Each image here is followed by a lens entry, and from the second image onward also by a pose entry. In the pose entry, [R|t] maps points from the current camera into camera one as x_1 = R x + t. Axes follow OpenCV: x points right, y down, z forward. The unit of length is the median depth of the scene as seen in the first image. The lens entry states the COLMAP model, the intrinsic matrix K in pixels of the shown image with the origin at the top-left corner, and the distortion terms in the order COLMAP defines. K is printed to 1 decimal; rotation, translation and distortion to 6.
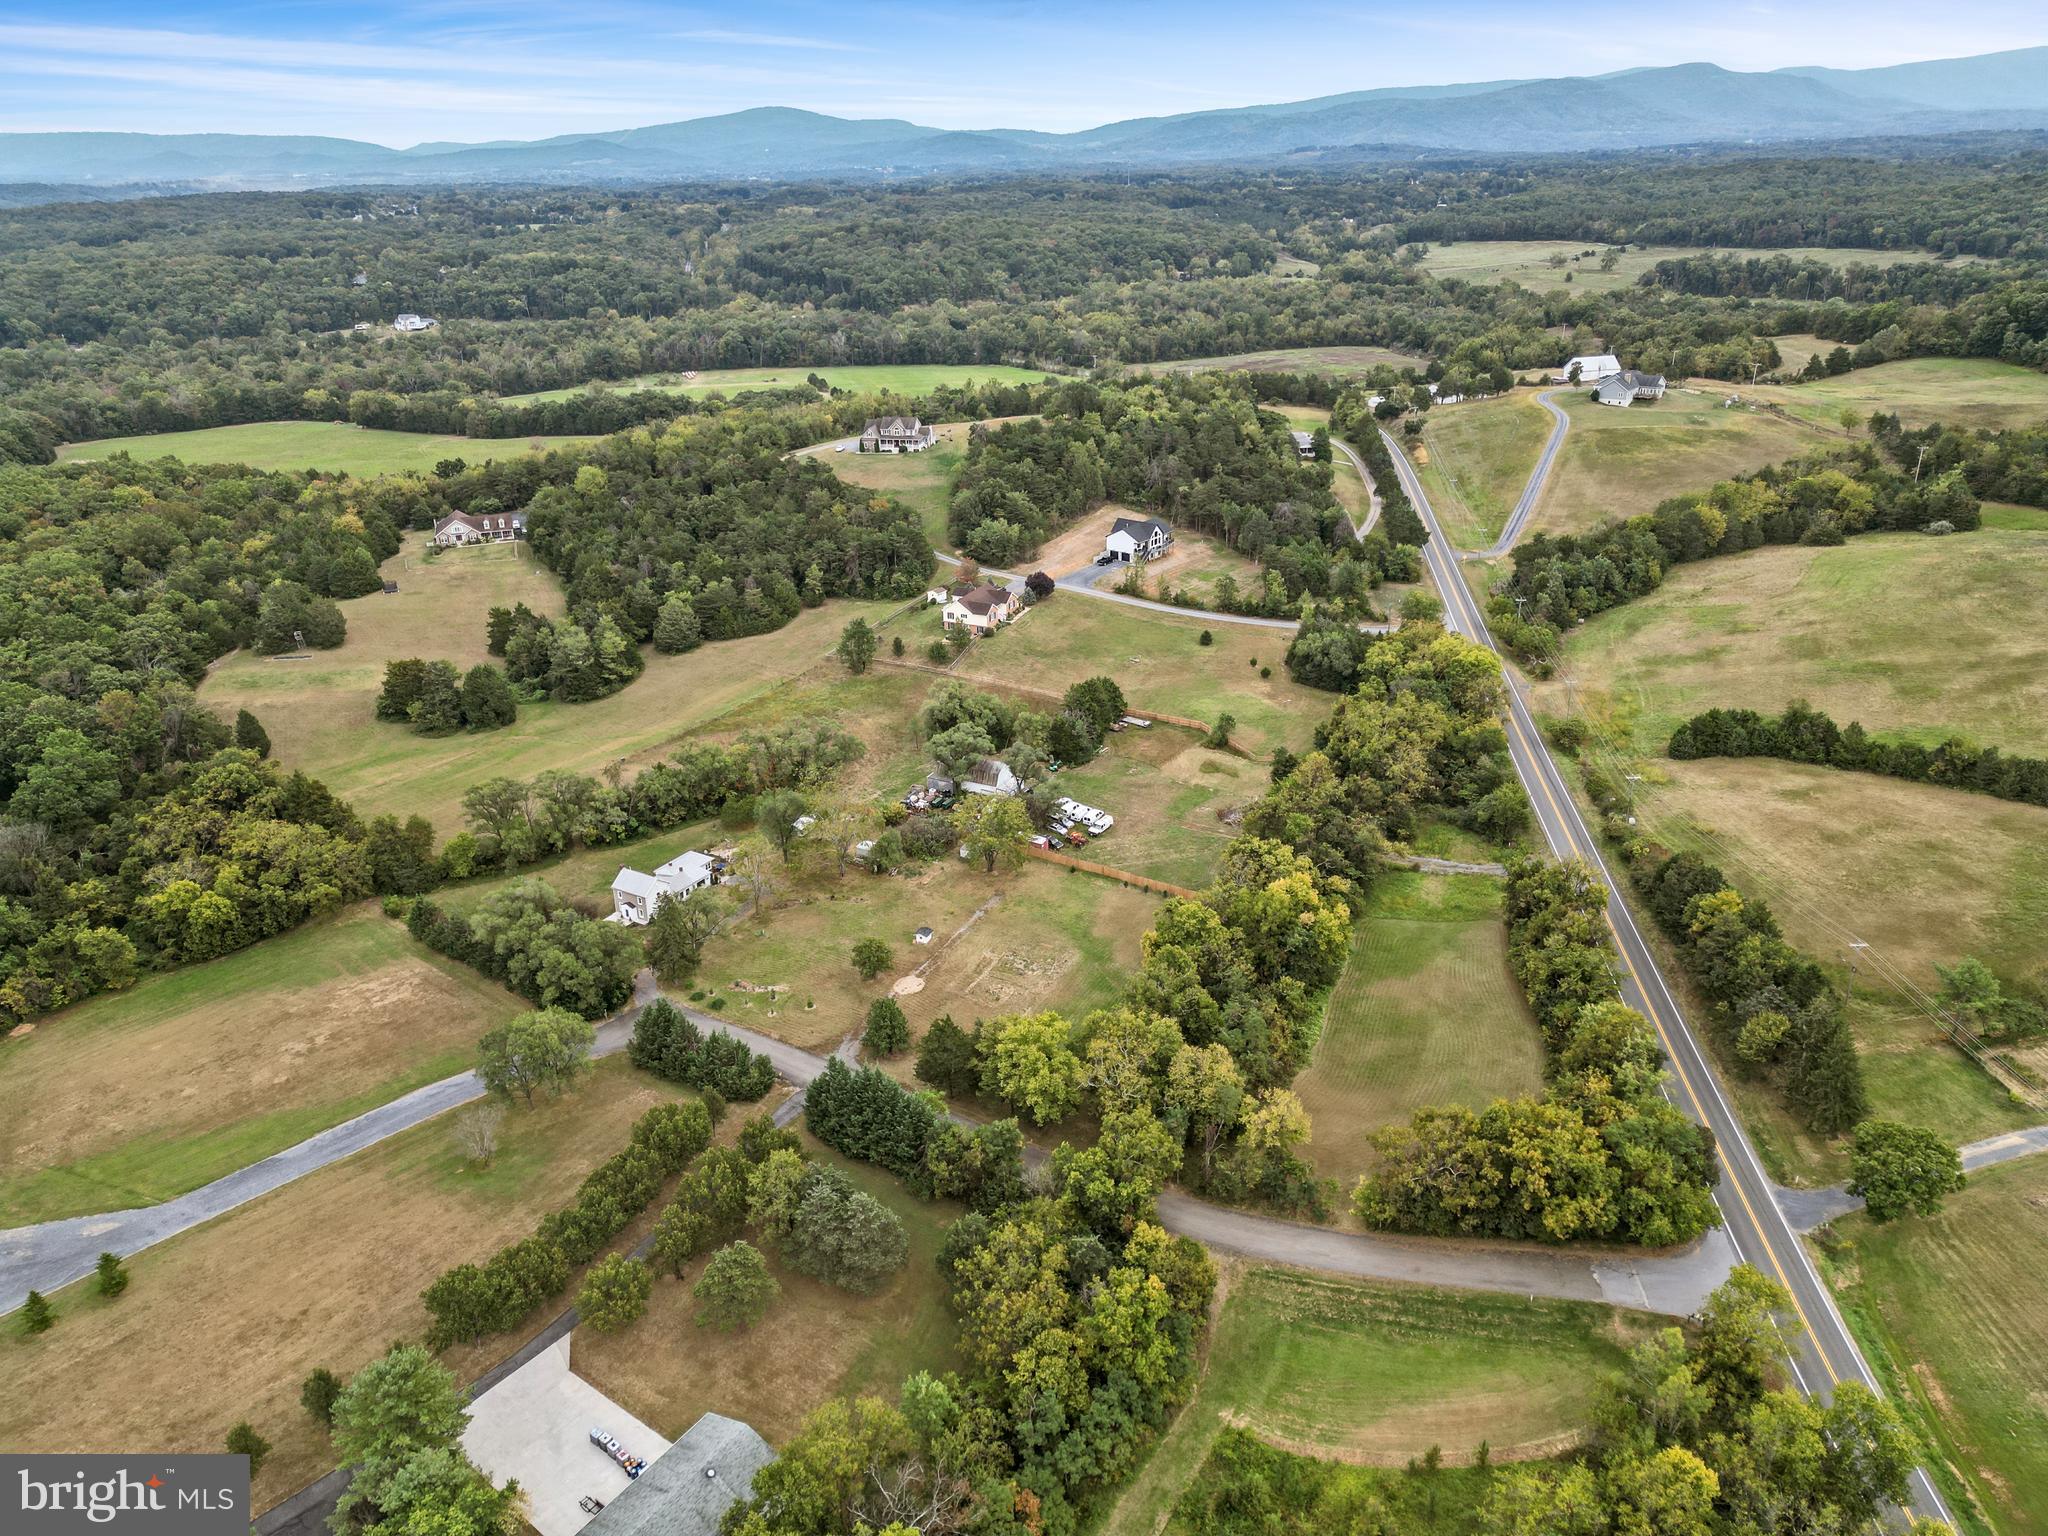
lens RADIAL K [[1423.4, 0, 1024.0], [0, 1423.4, 768.0], [0, 0, 1]] dist [0.073001, -0.060071]
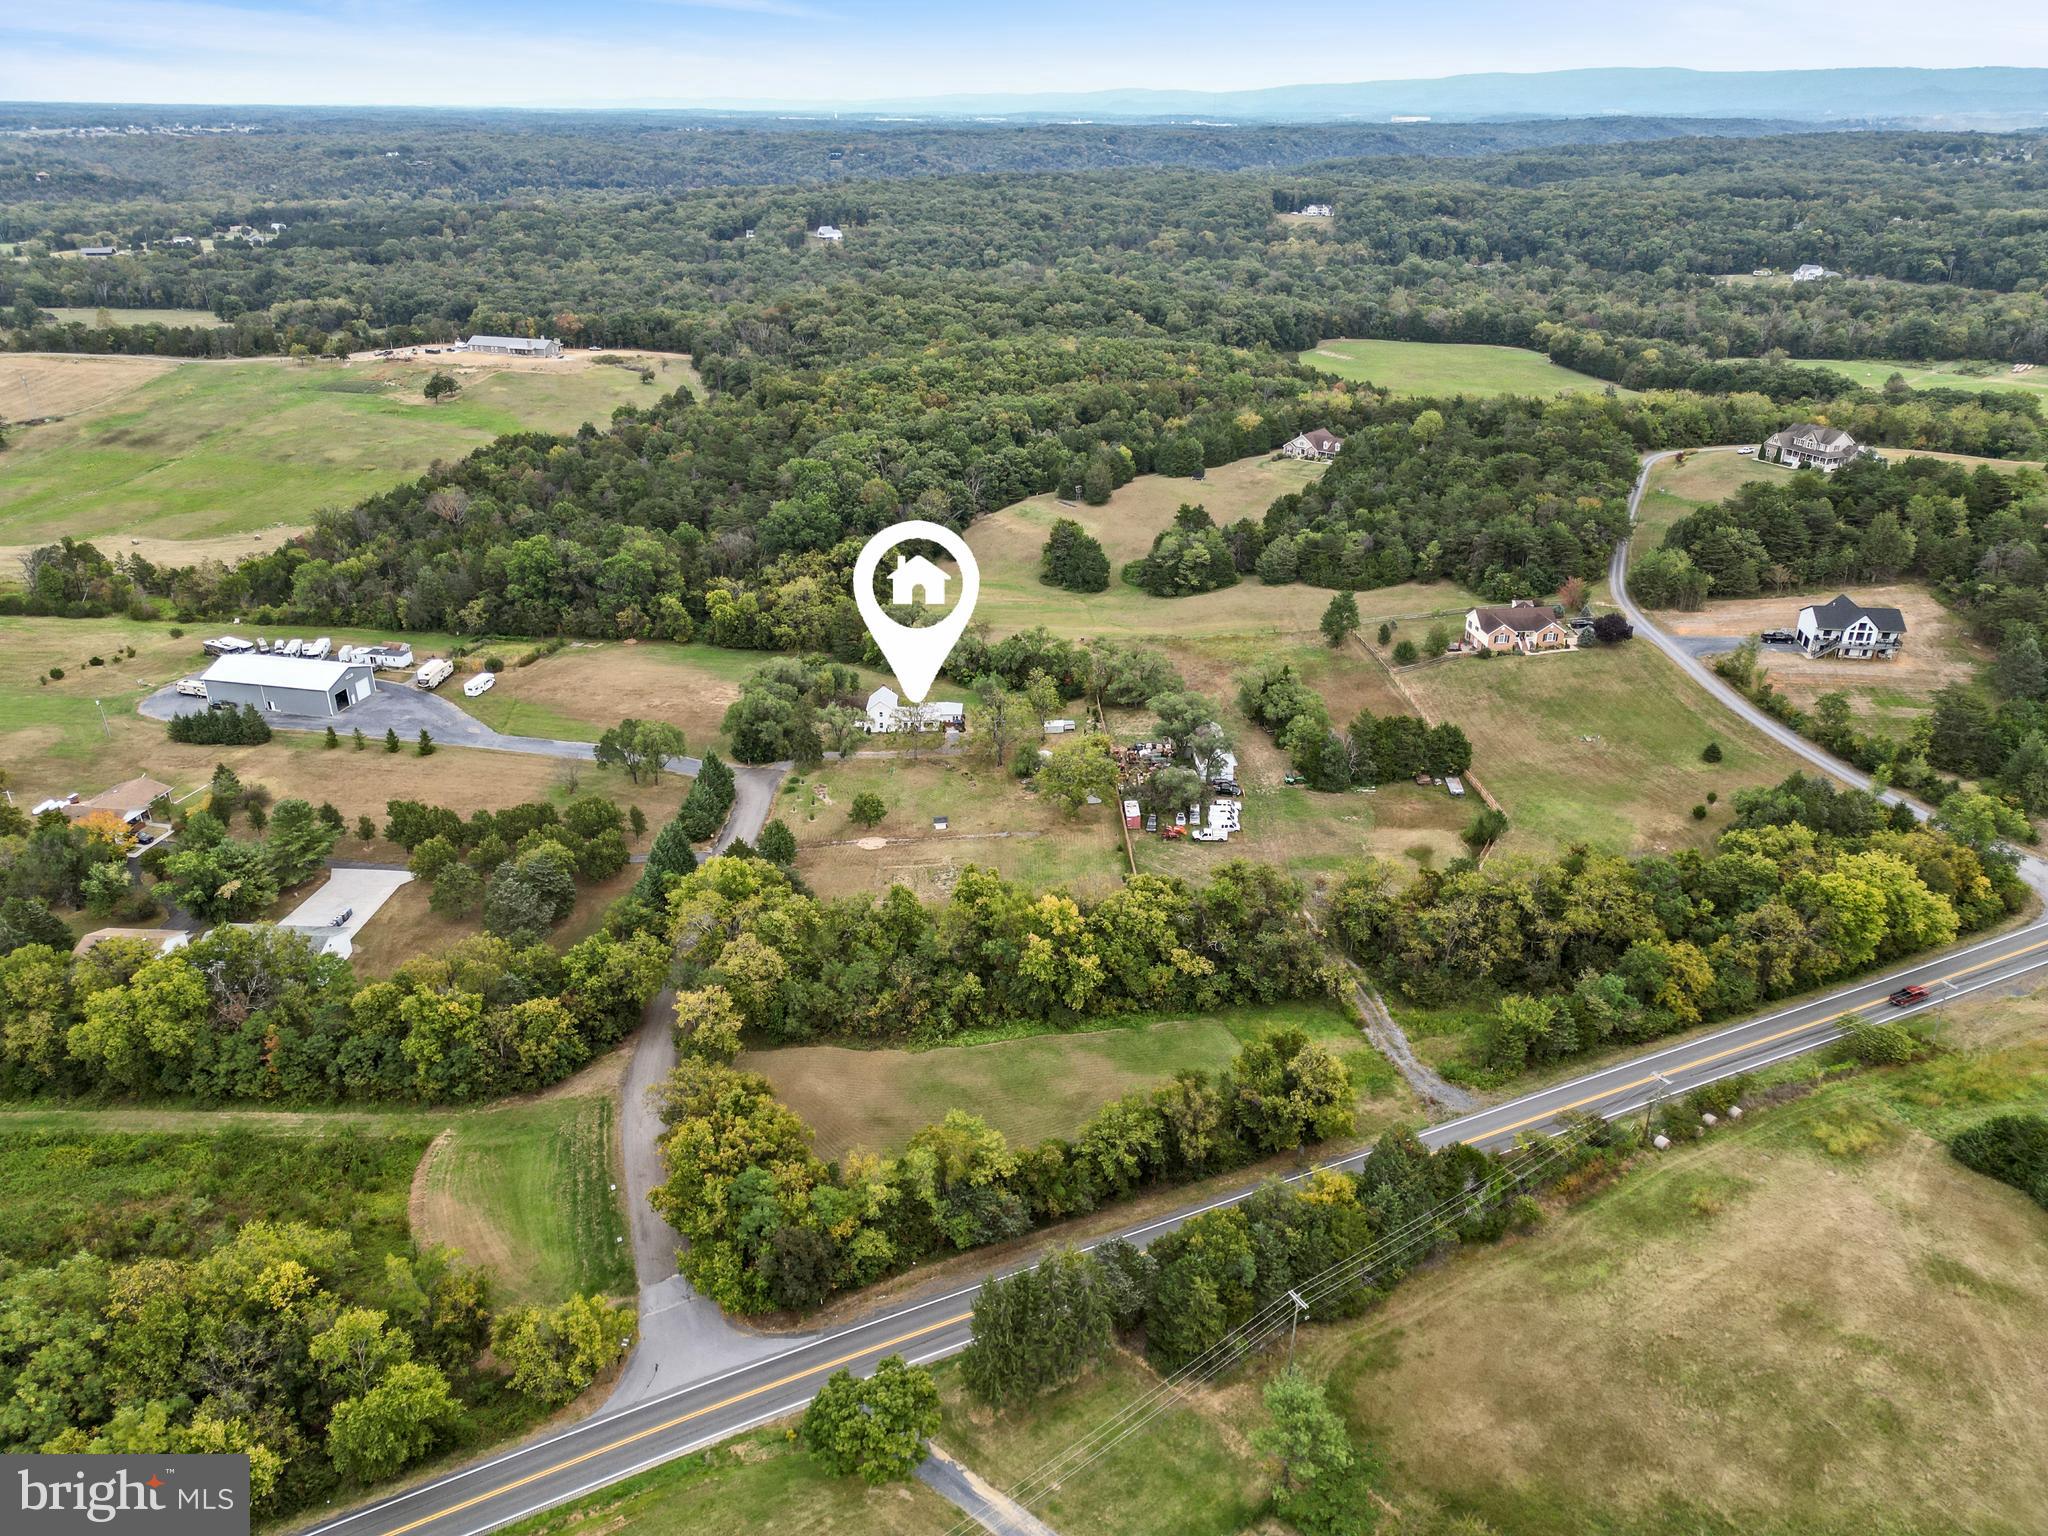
lens RADIAL K [[1423.4, 0, 1024.0], [0, 1423.4, 768.0], [0, 0, 1]] dist [0.073001, -0.060071]
pose [[0.523061, 0.376680, -0.764538, 0.549254], [-0.348395, 0.913163, 0.211551, -0.123309], [0.777836, 0.155707, 0.608874, 0.256630]]
